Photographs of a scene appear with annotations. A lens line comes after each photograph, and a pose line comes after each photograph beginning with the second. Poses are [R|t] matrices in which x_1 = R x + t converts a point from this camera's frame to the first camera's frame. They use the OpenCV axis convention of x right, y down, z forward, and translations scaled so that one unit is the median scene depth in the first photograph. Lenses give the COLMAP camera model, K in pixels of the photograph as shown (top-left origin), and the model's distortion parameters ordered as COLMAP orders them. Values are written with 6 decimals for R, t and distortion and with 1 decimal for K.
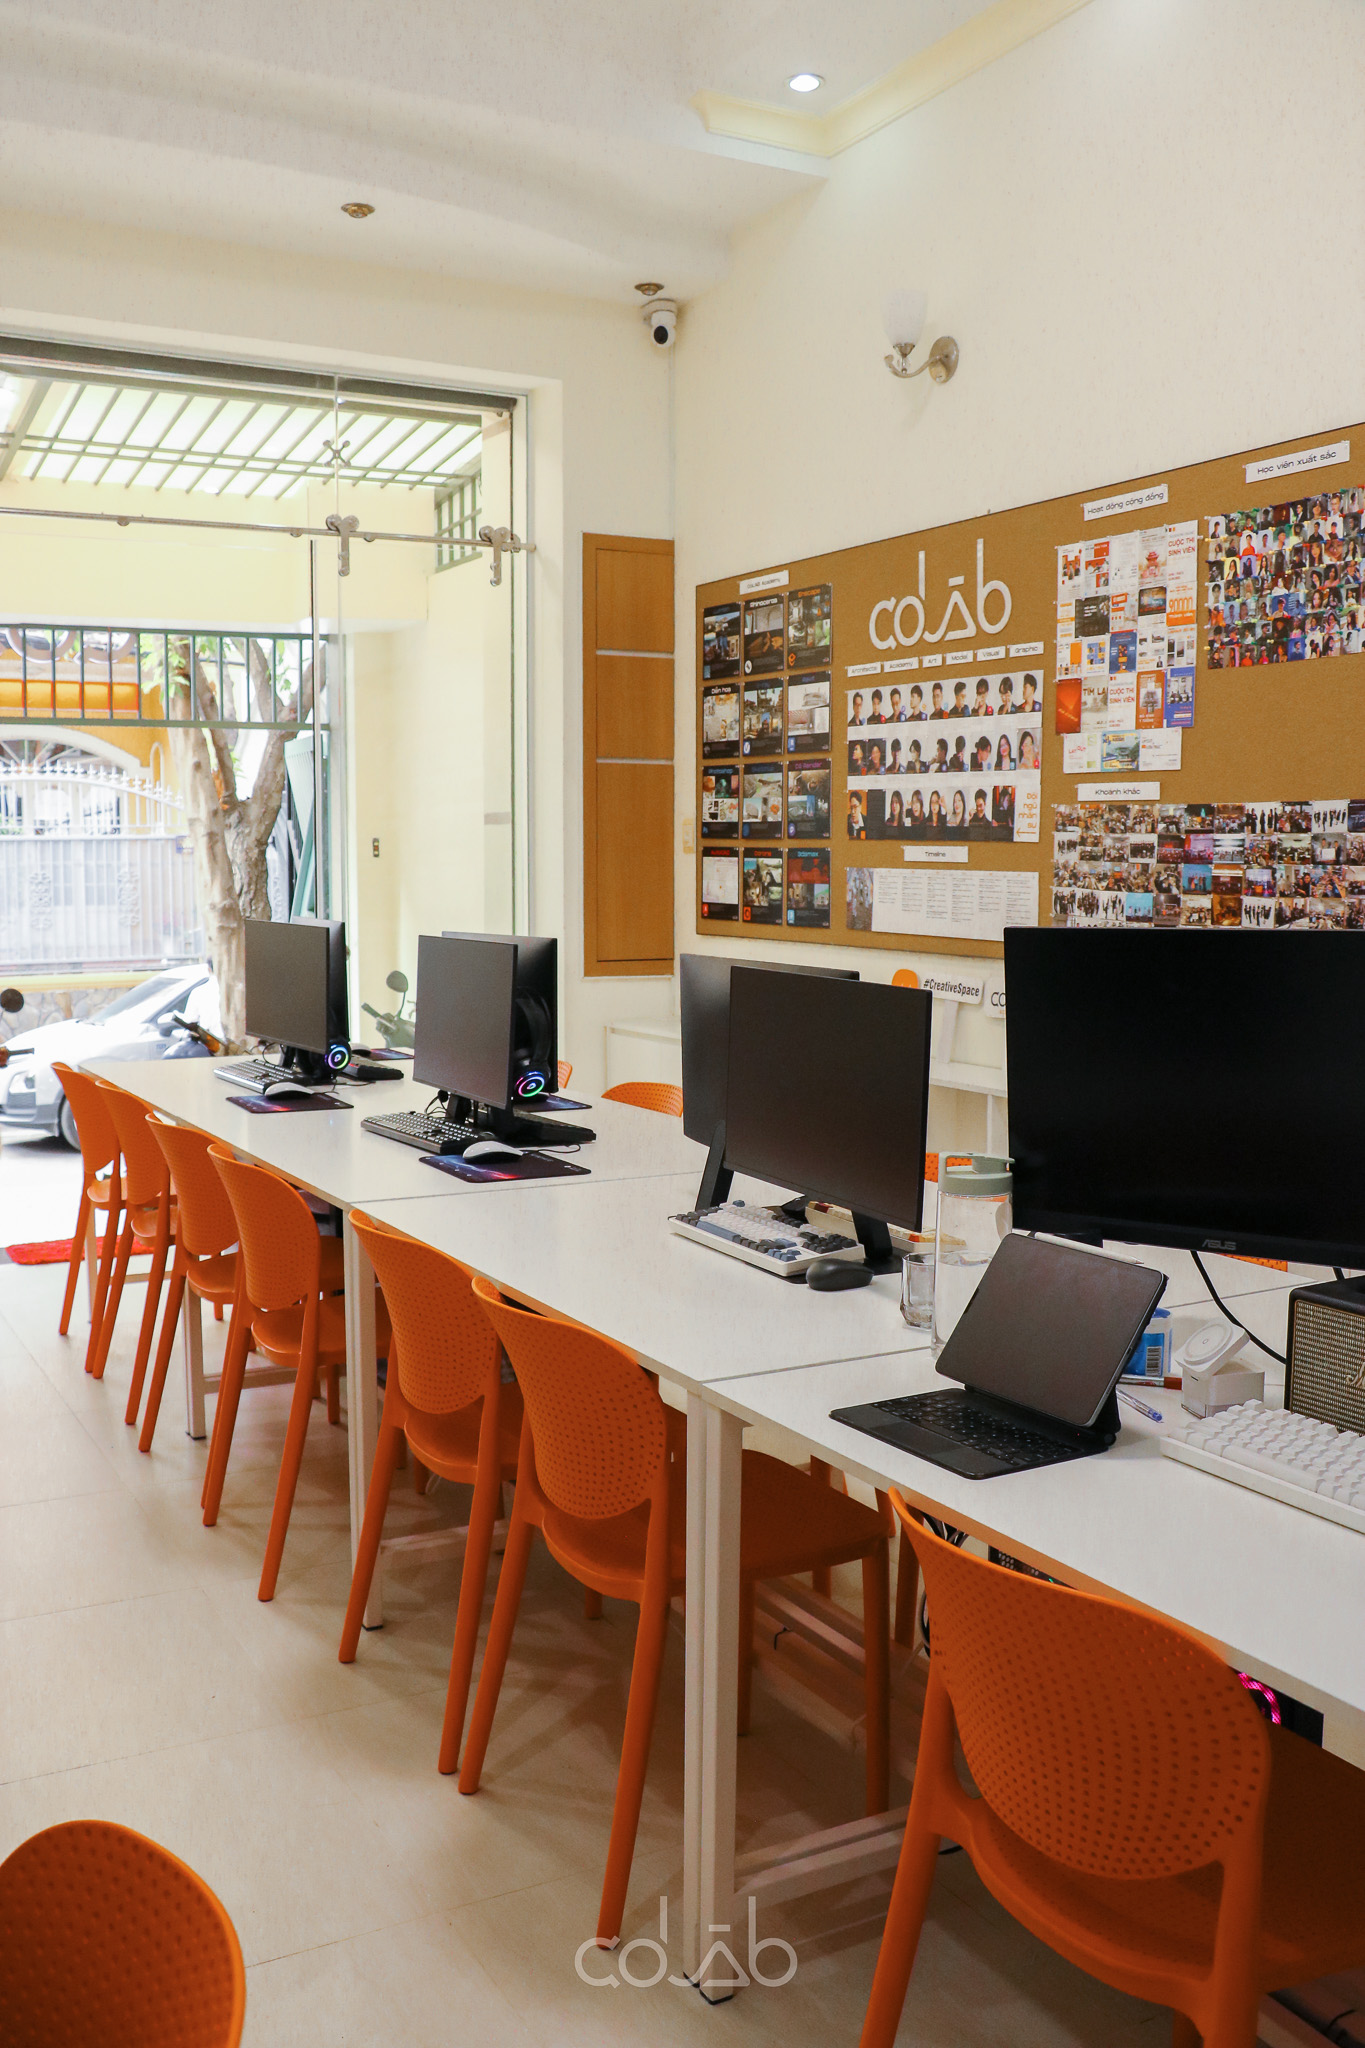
lens RADIAL K [[1826.0, 0, 677.6], [0, 1826.0, 1047.0], [0, 0, 1]] dist [-0.143169, 0.148445]
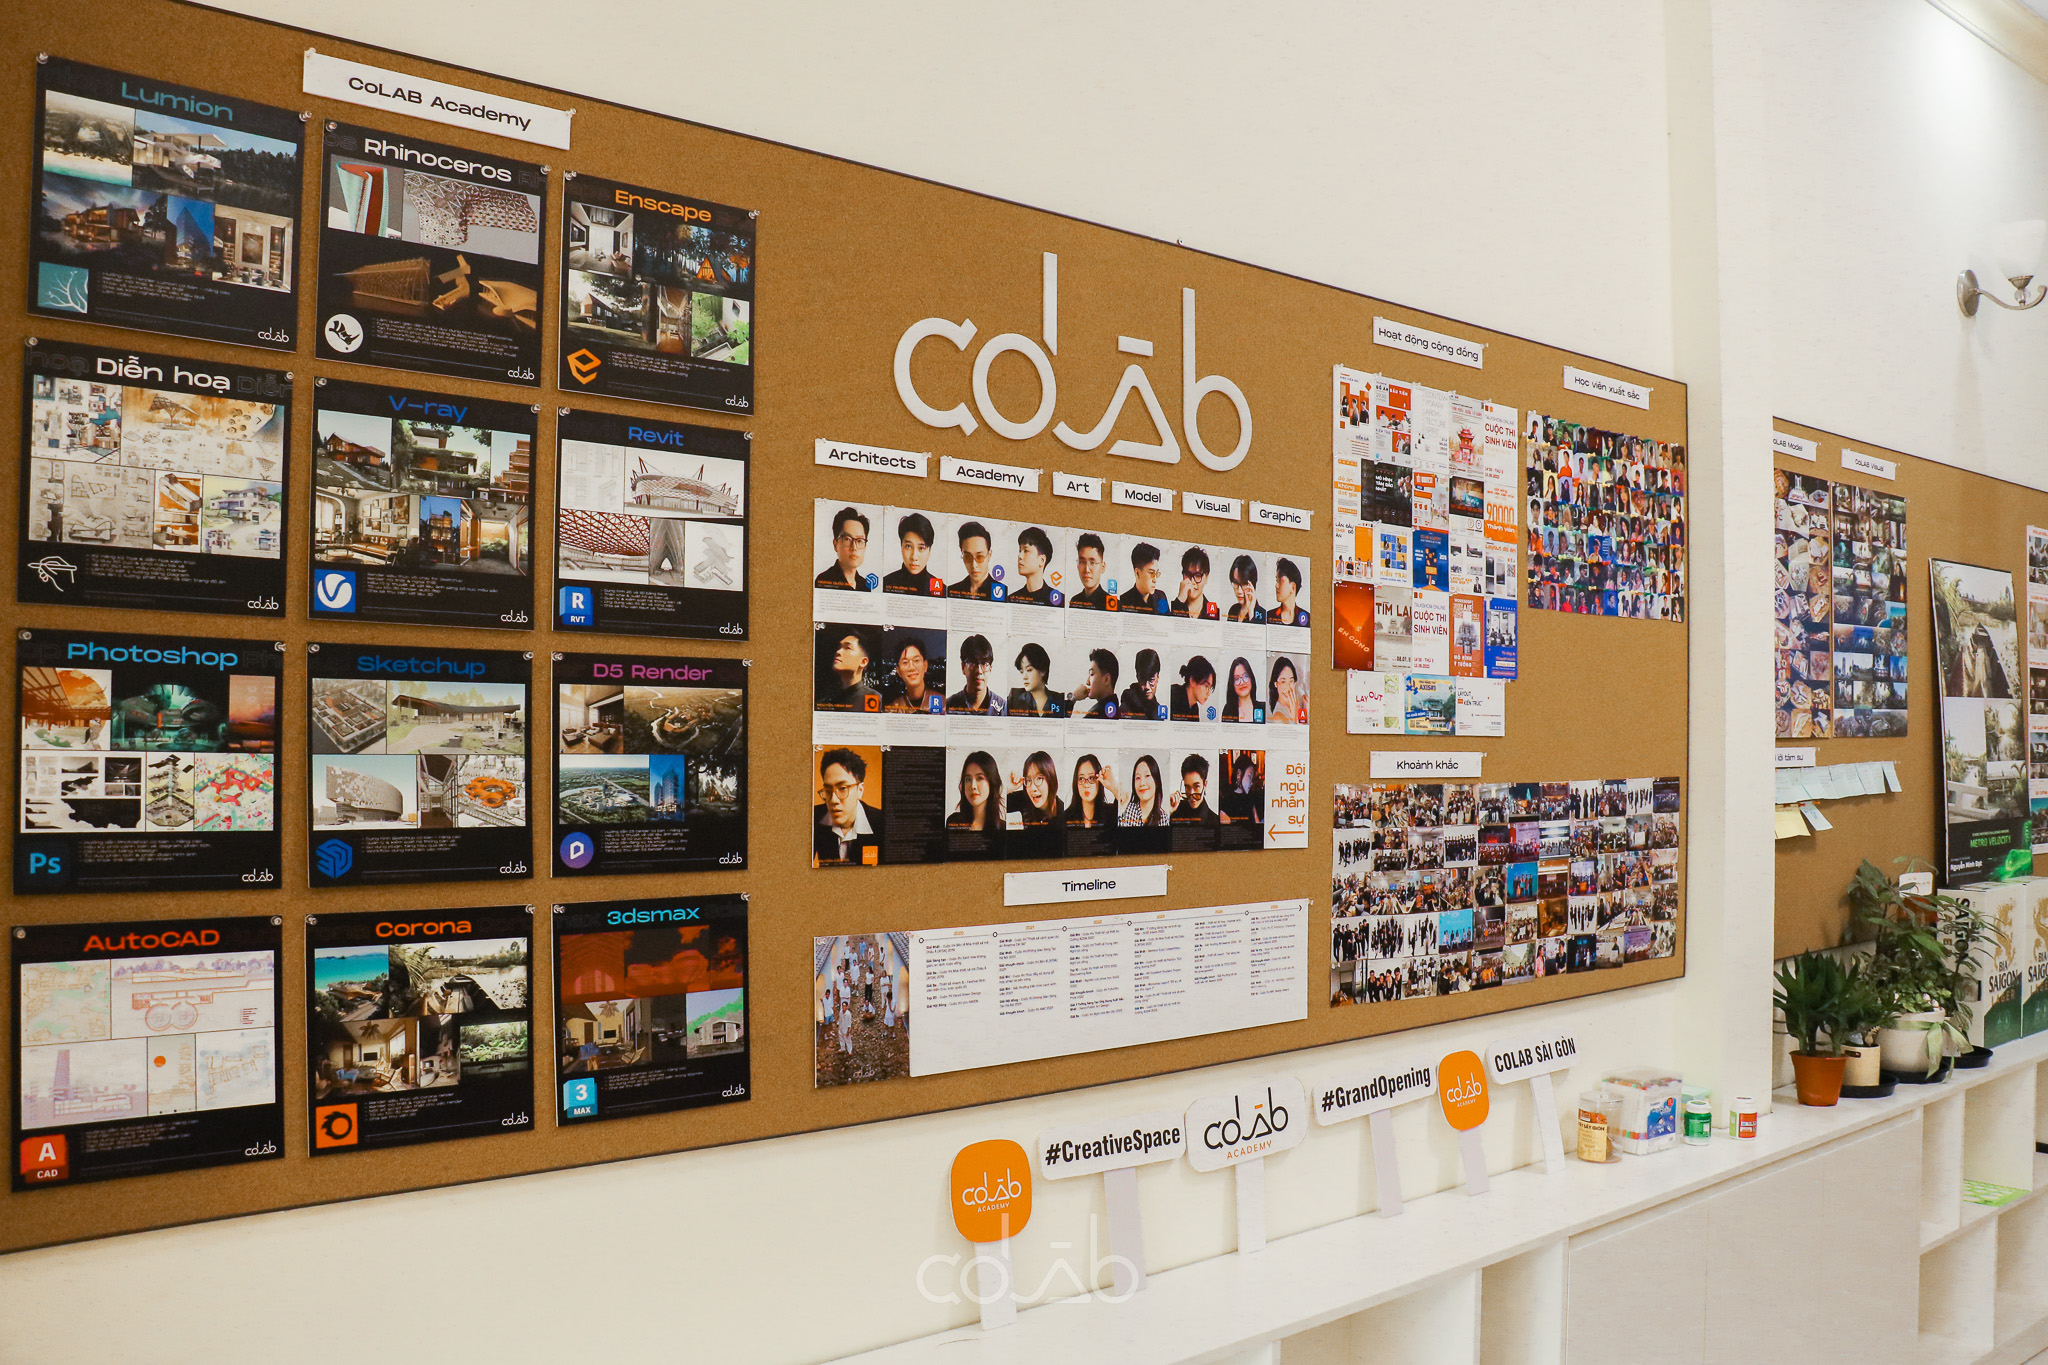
lens RADIAL K [[1808.3, 0, 1131.9], [0, 1808.3, 723.7], [0, 0, 1]] dist [-0.209939, 0.222281]
pose [[-0.247999, 0.004665, 0.968749, -0.366101], [0.101392, 0.994621, 0.021167, -0.177186], [-0.963440, 0.103473, -0.247138, 1.238124]]
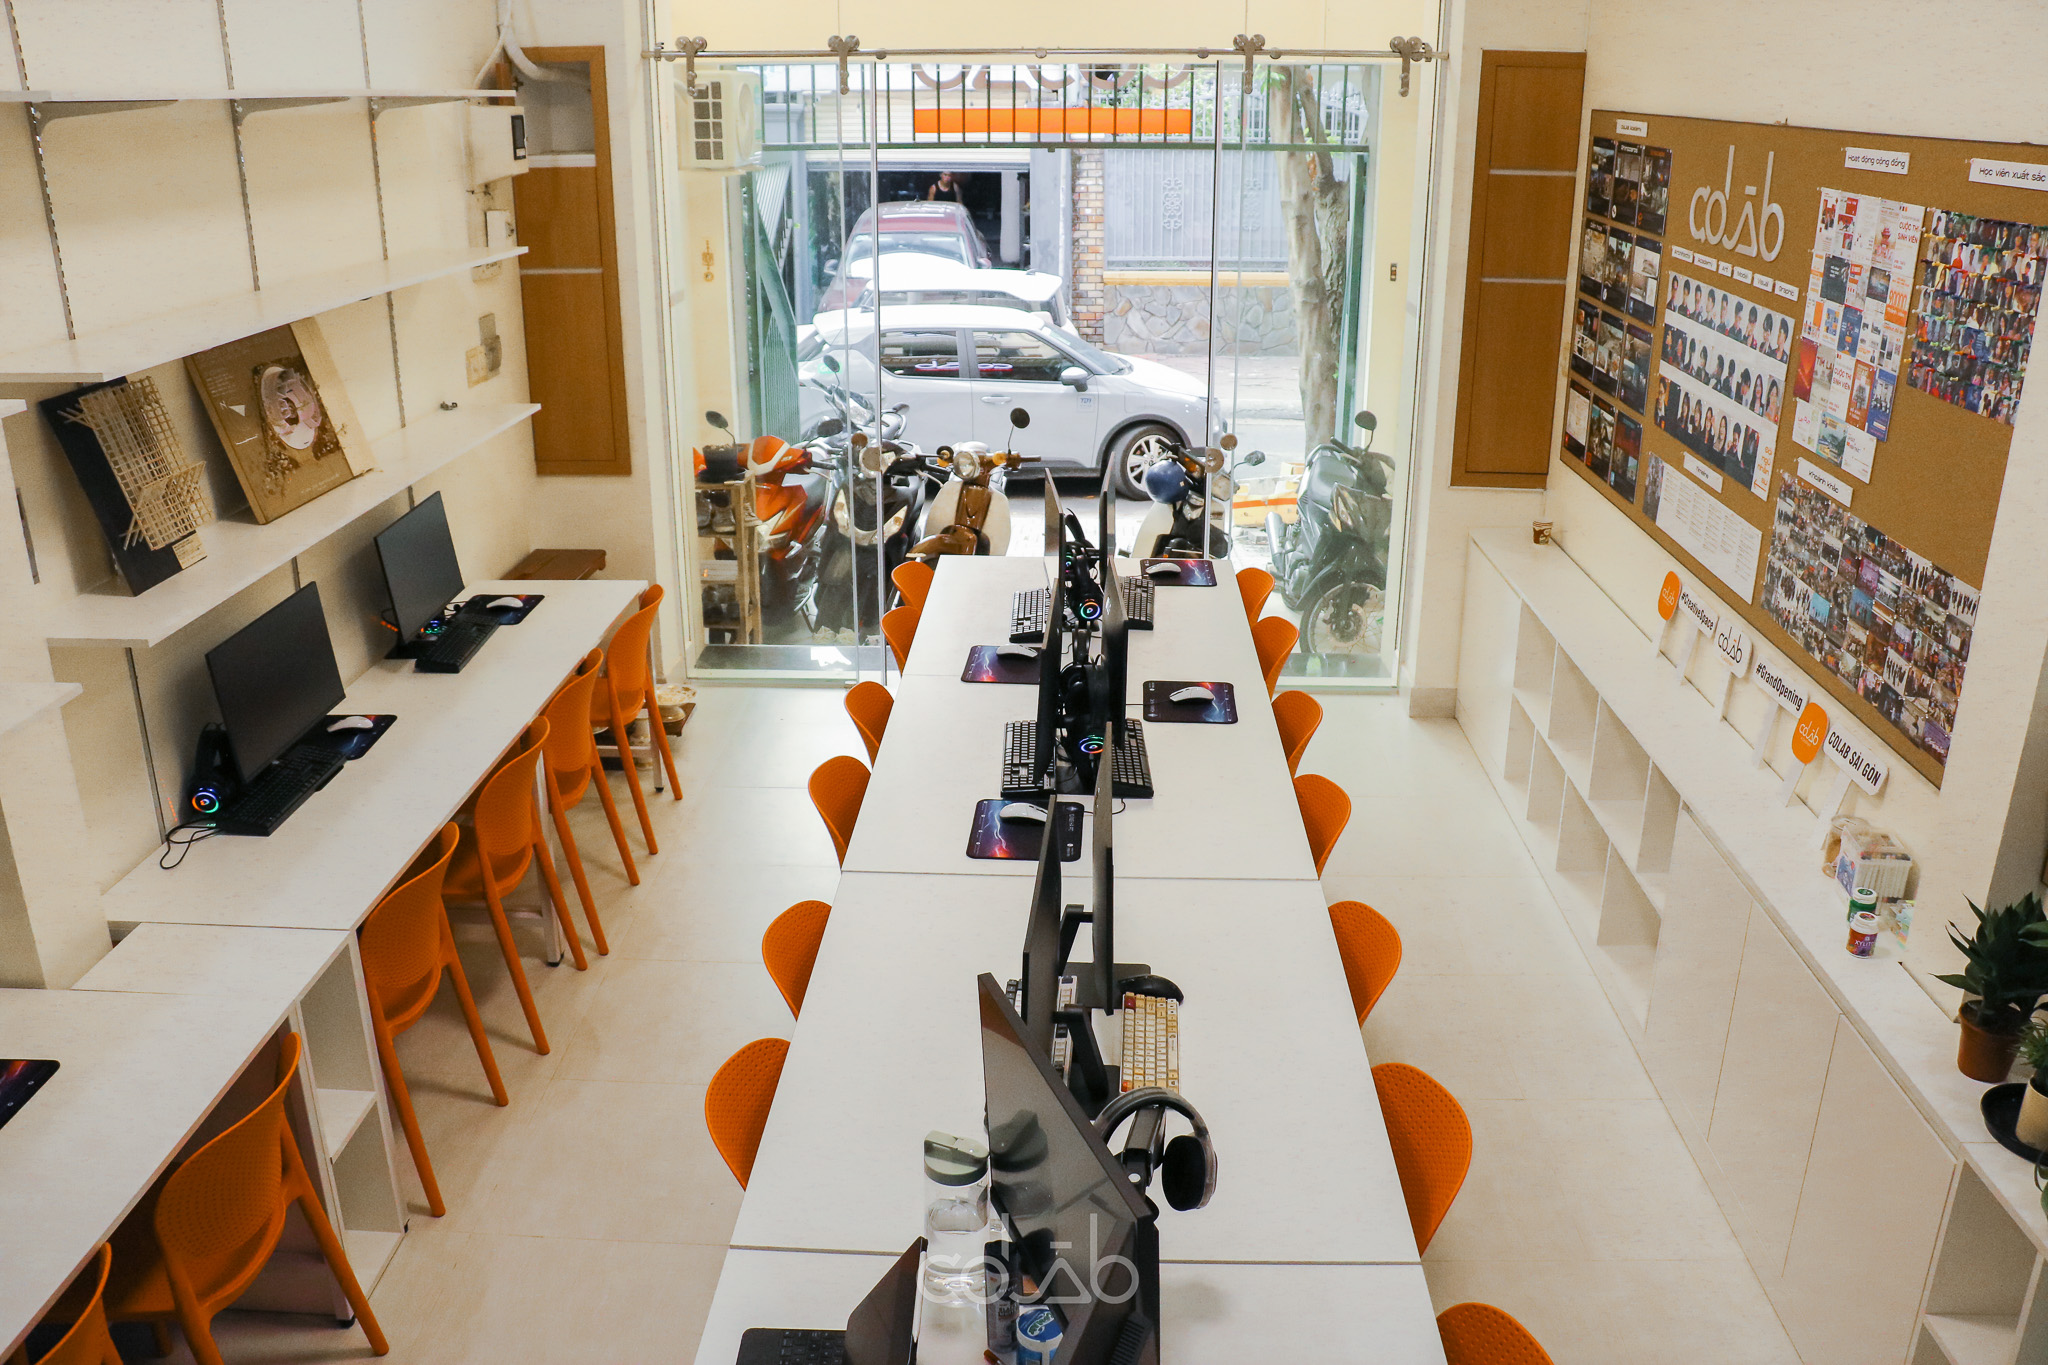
lens RADIAL K [[1637.3, 0, 1061.1], [0, 1637.3, 702.4], [0, 0, 1]] dist [-0.182048, 0.137591]
pose [[0.866160, 0.186256, -0.463762, 0.292737], [-0.059246, 0.959682, 0.274775, -0.224947], [0.496242, -0.210523, 0.842273, 0.108272]]
